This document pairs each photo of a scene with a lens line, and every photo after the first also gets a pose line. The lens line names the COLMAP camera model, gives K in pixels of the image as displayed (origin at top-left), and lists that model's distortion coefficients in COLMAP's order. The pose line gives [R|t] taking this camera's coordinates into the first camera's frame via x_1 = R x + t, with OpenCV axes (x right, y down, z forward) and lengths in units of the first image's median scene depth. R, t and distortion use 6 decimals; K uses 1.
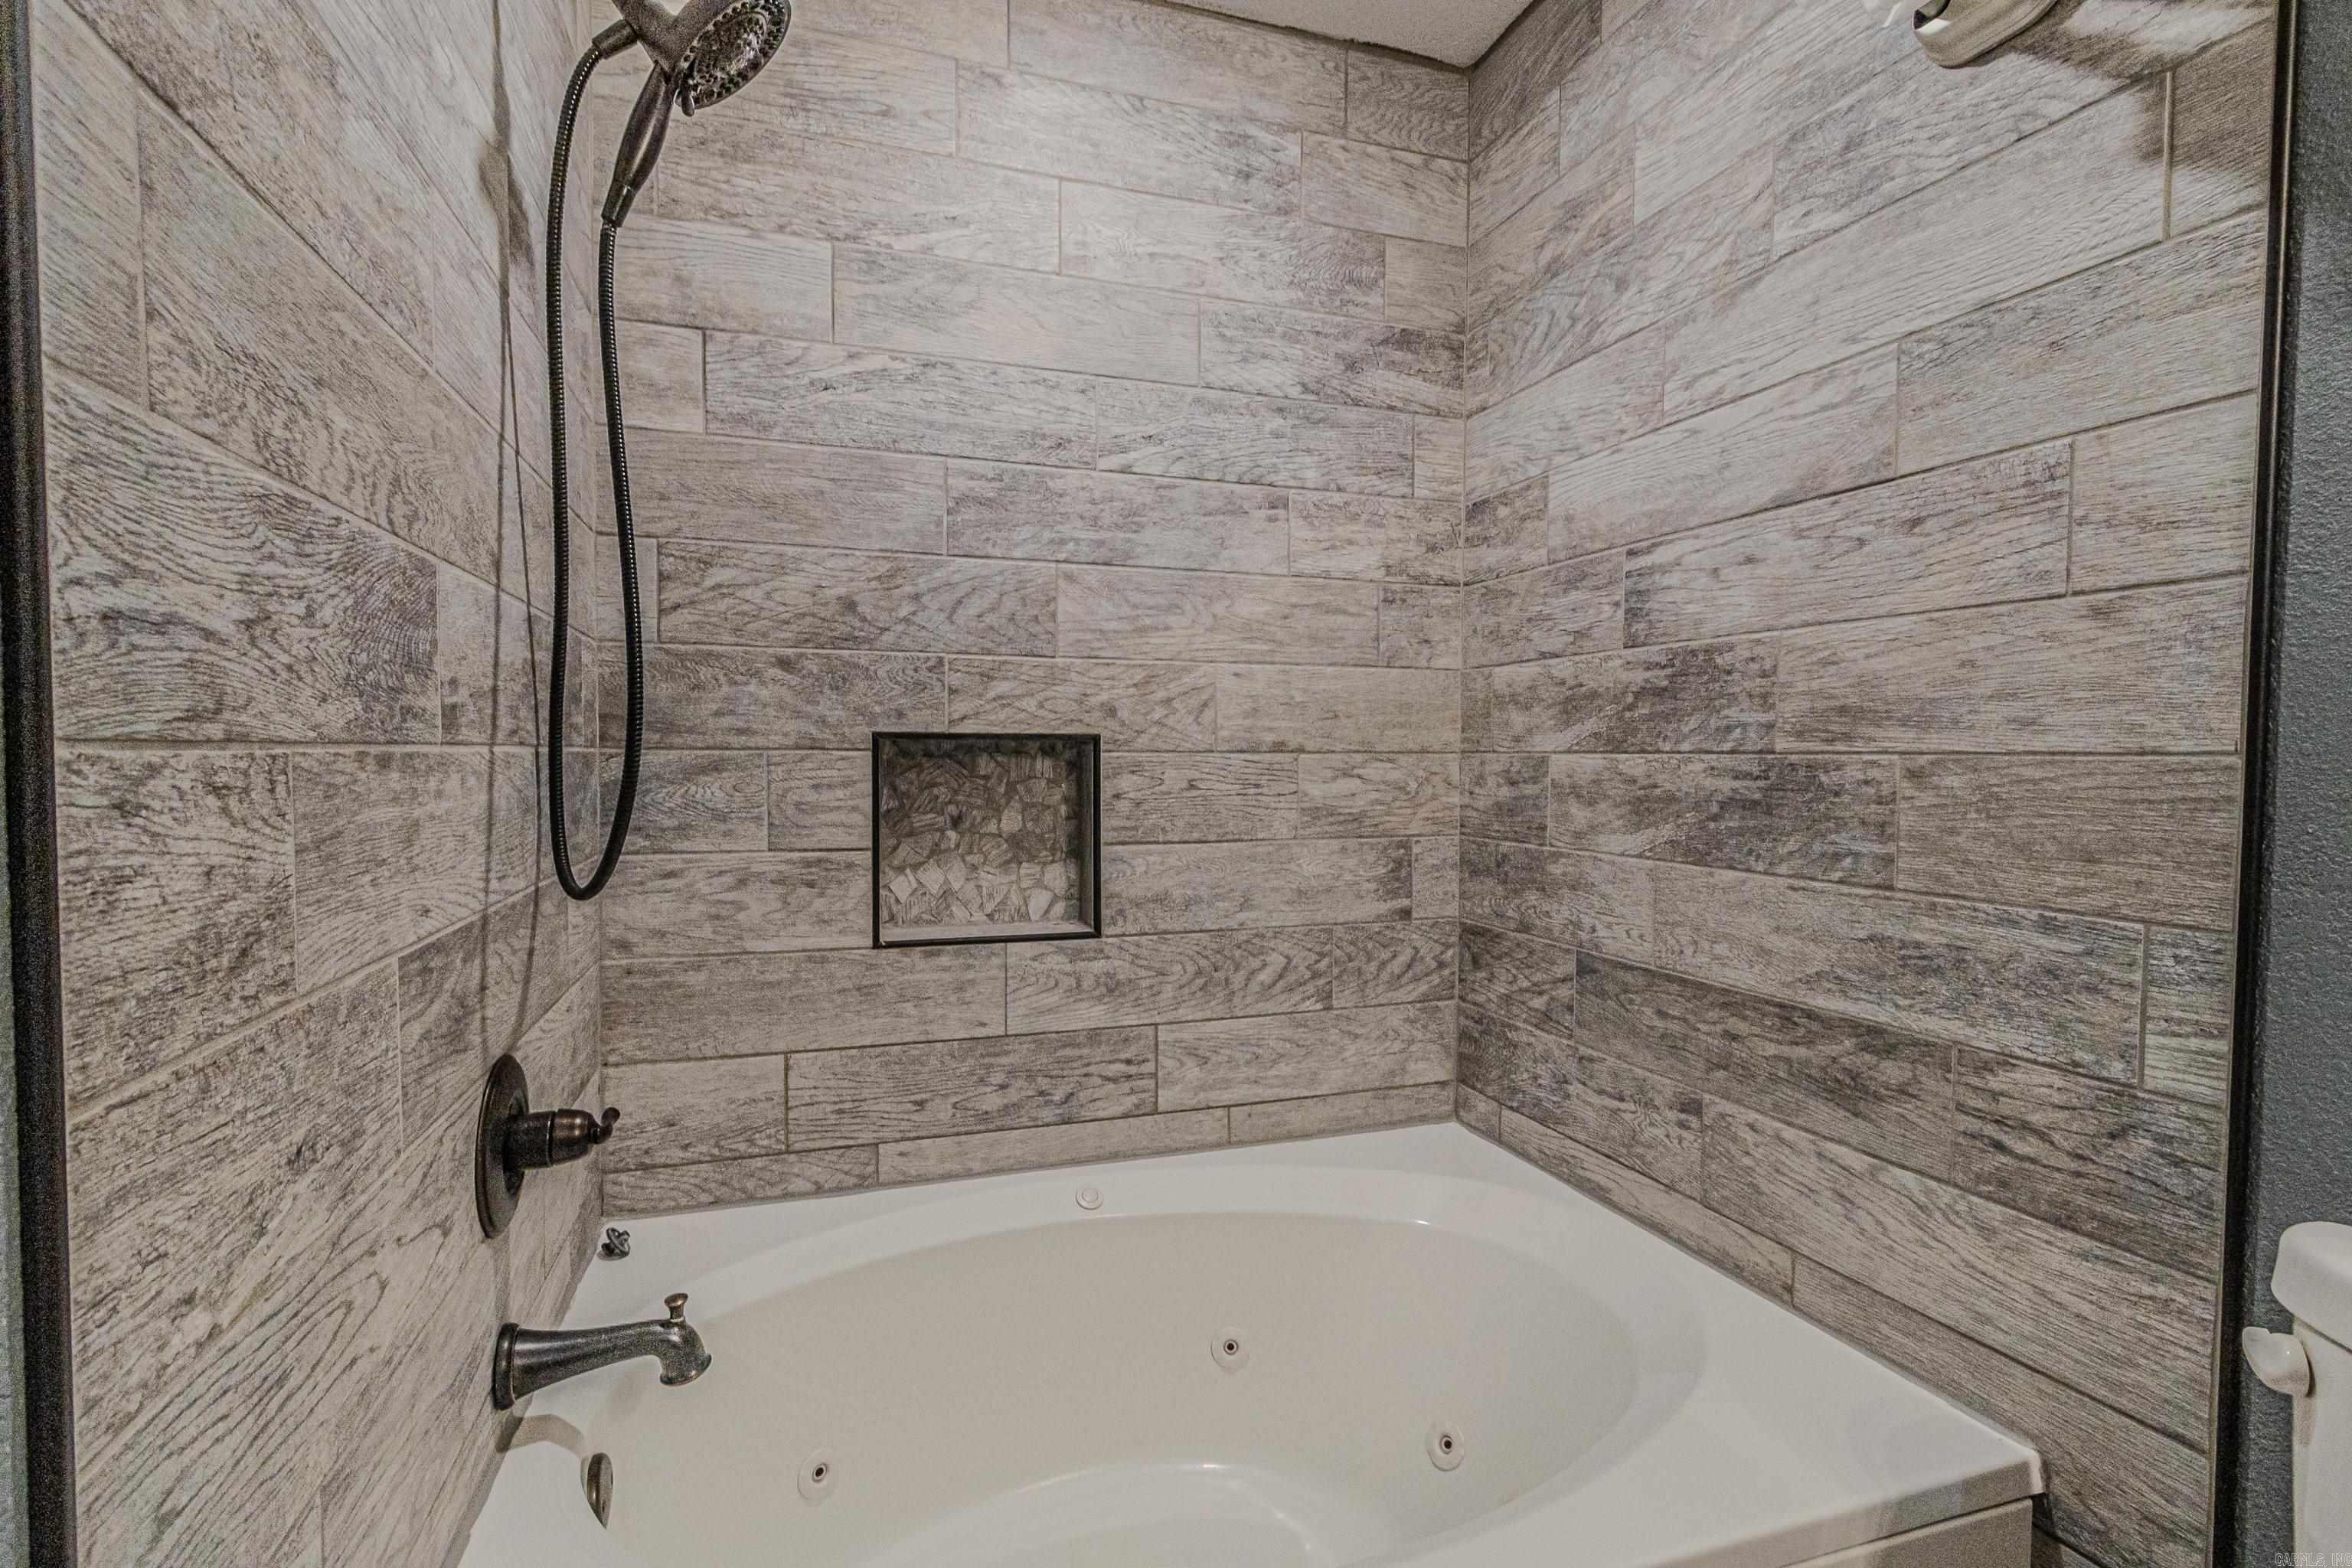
lens RADIAL K [[1057.4, 0, 1167.9], [0, 1057.4, 776.2], [0, 0, 1]] dist [0.005388, -0.003476]
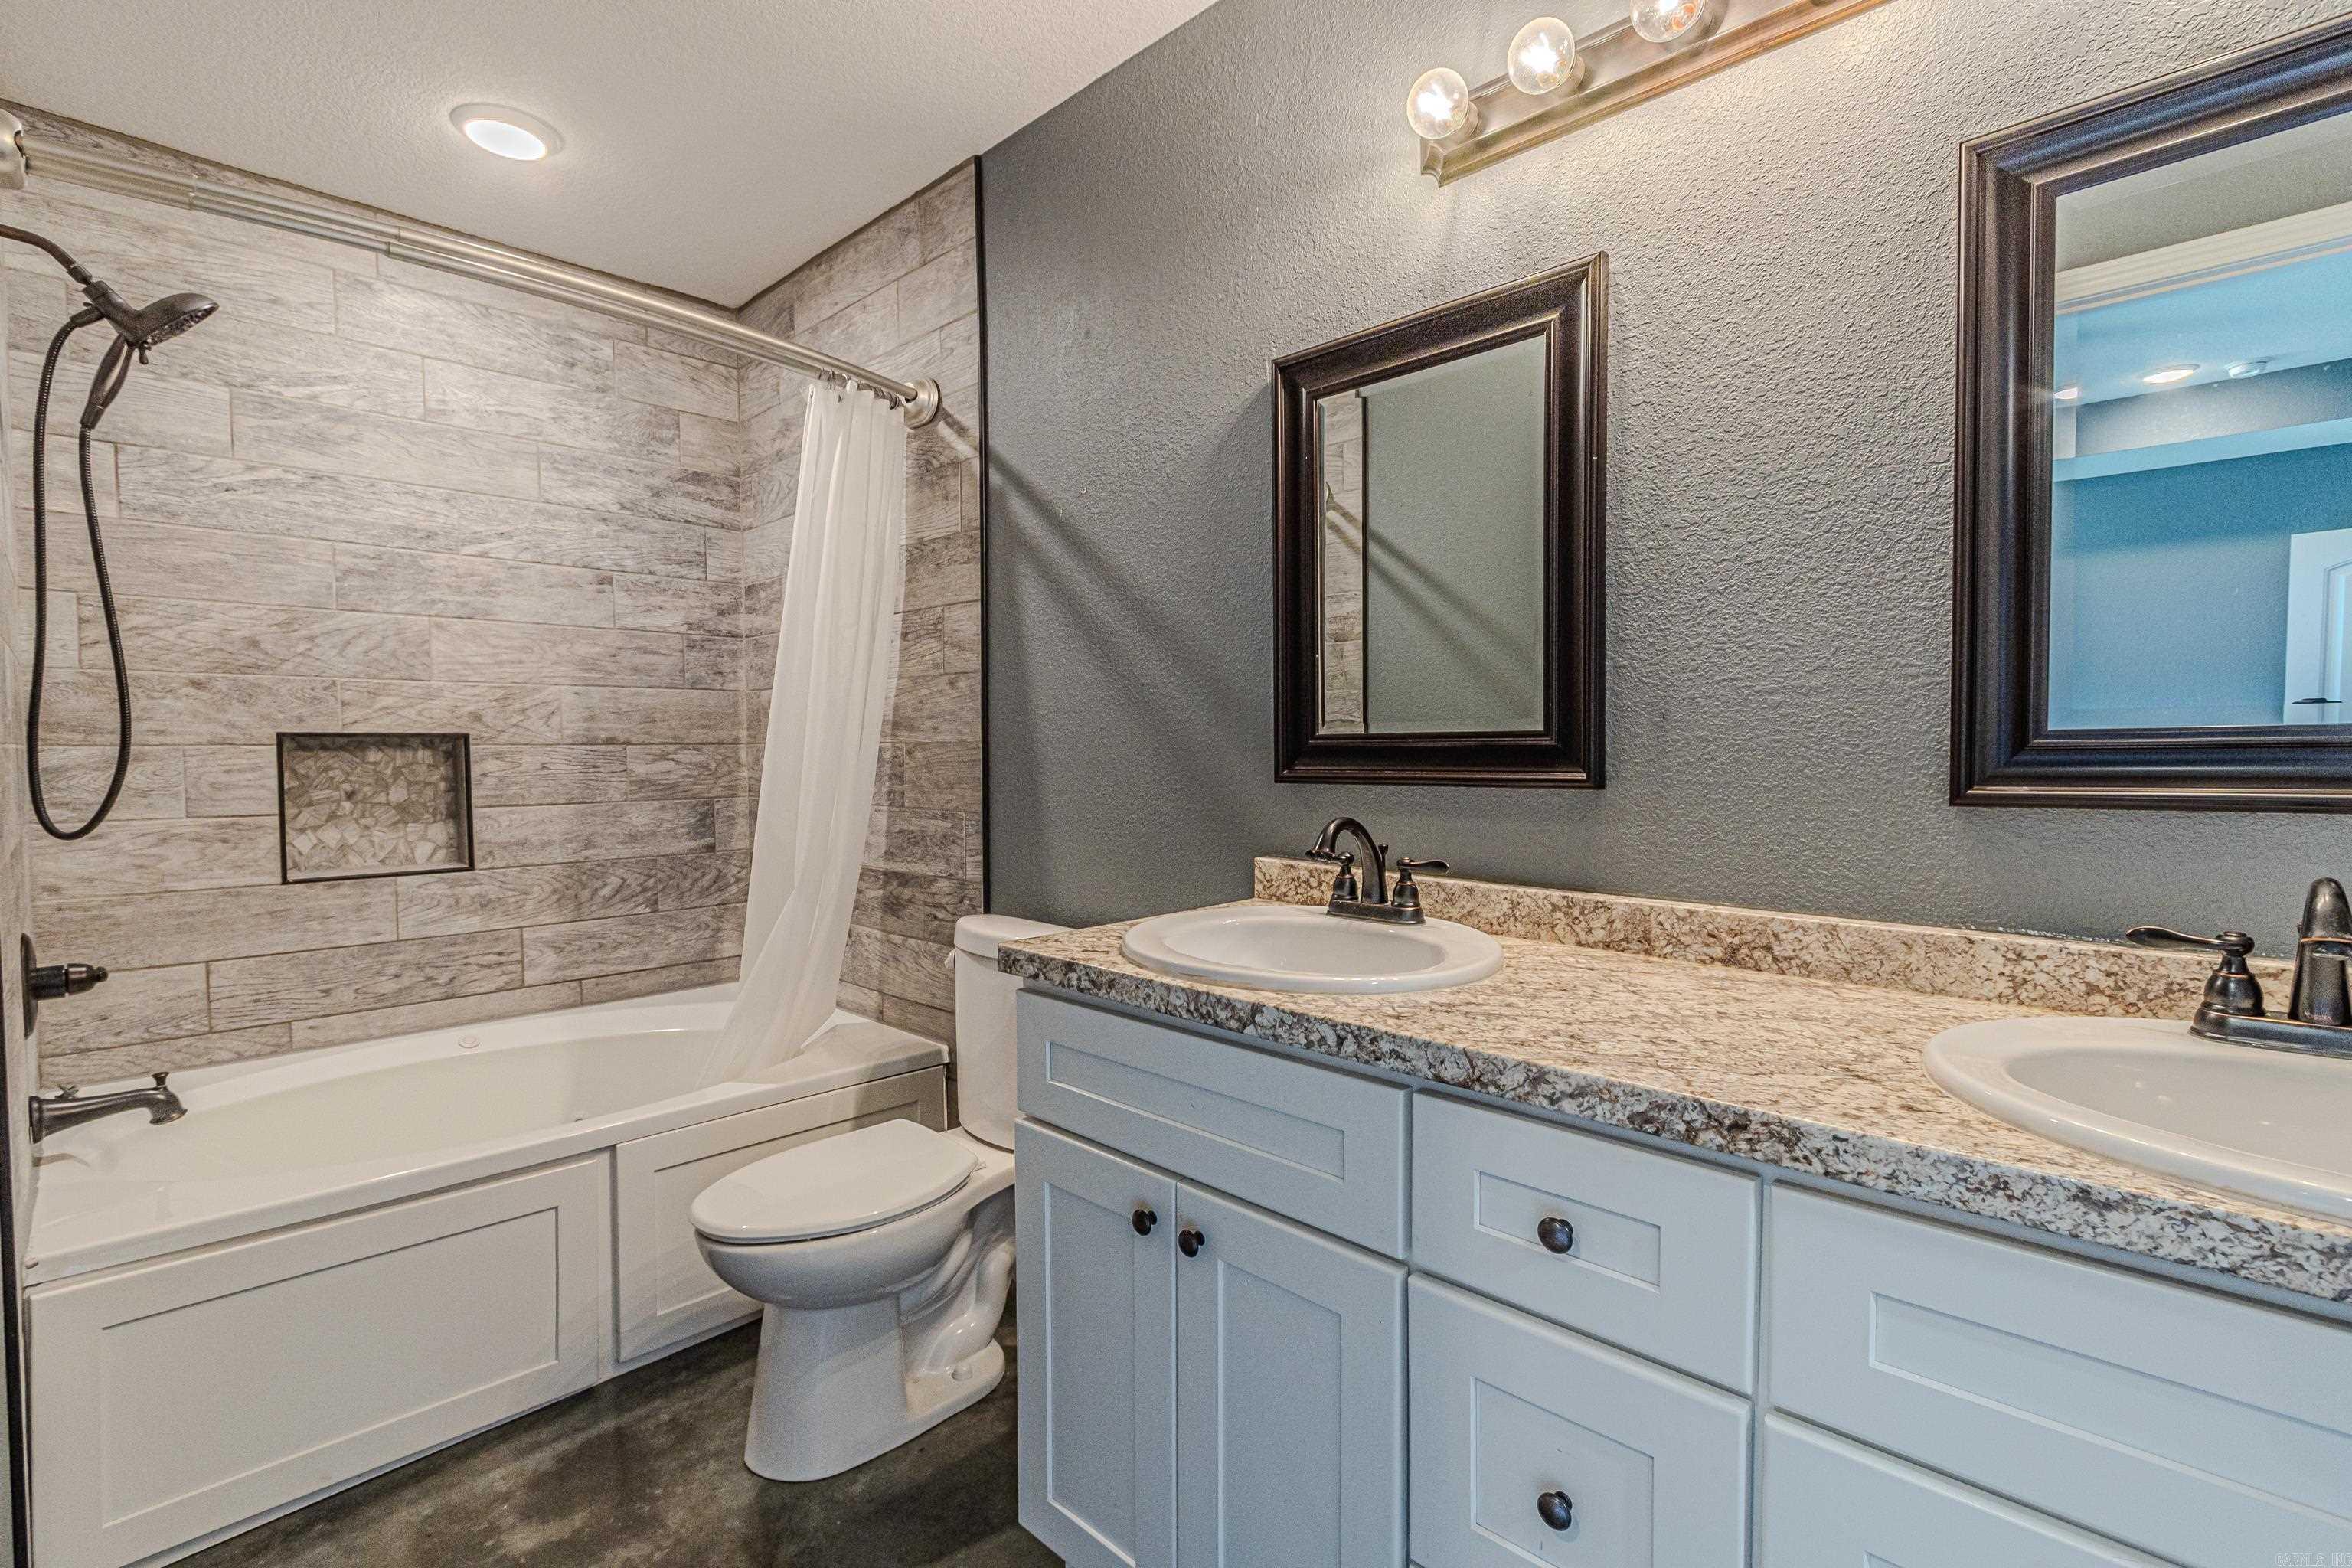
lens RADIAL K [[1057.4, 0, 1160.2], [0, 1057.4, 787.0], [0, 0, 1]] dist [0.005388, -0.003476]
pose [[0.891451, -0.026000, 0.452371, 0.130732], [0.017537, 0.999584, 0.022891, 0.019512], [-0.452778, -0.012473, 0.891536, -0.789328]]
